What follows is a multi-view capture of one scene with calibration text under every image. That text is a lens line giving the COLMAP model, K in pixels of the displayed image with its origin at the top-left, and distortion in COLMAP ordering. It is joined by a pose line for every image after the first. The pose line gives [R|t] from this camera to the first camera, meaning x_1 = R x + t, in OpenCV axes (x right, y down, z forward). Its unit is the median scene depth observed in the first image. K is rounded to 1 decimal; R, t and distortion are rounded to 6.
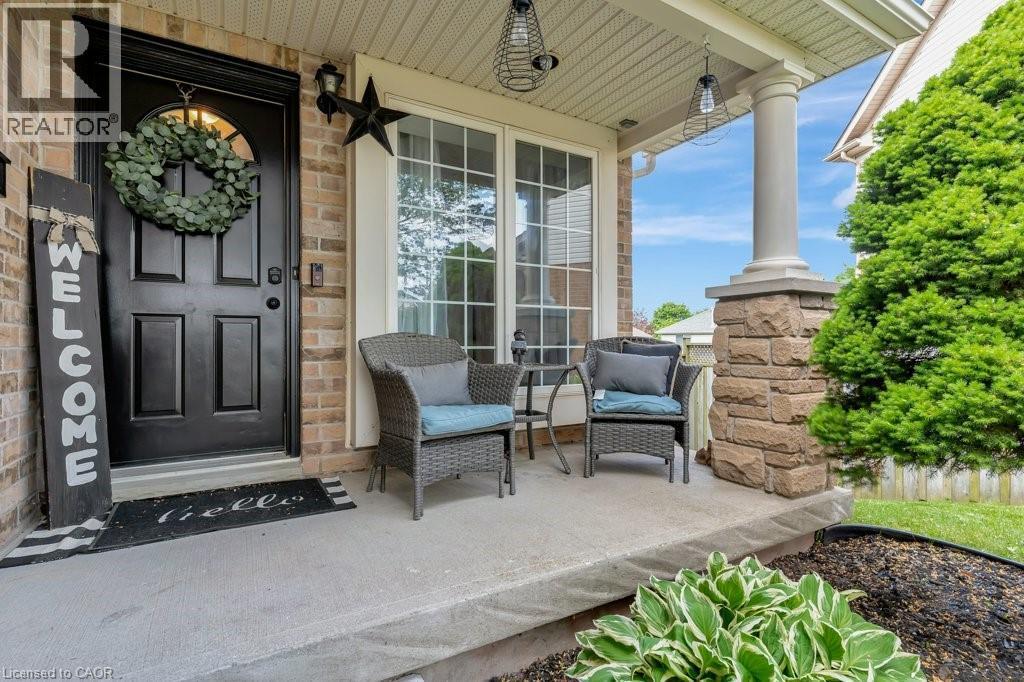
lens RADIAL K [[495.5, 0, 516.7], [0, 495.5, 340.7], [0, 0, 1]] dist [0.002395, -0.000851]
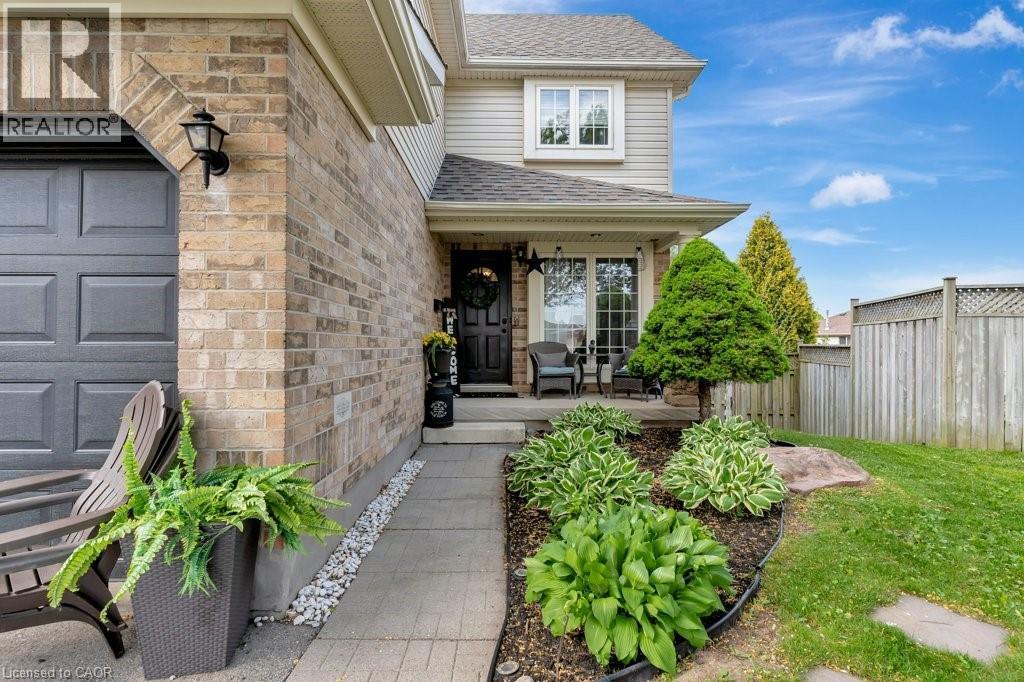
lens RADIAL K [[495.5, 0, 509.9], [0, 495.5, 340.7], [0, 0, 1]] dist [0.002395, -0.000851]
pose [[0.873096, 0.001878, -0.487545, 0.938664], [0.001457, 0.999978, 0.006461, -0.039425], [0.487546, -0.006352, 0.873074, -1.484190]]
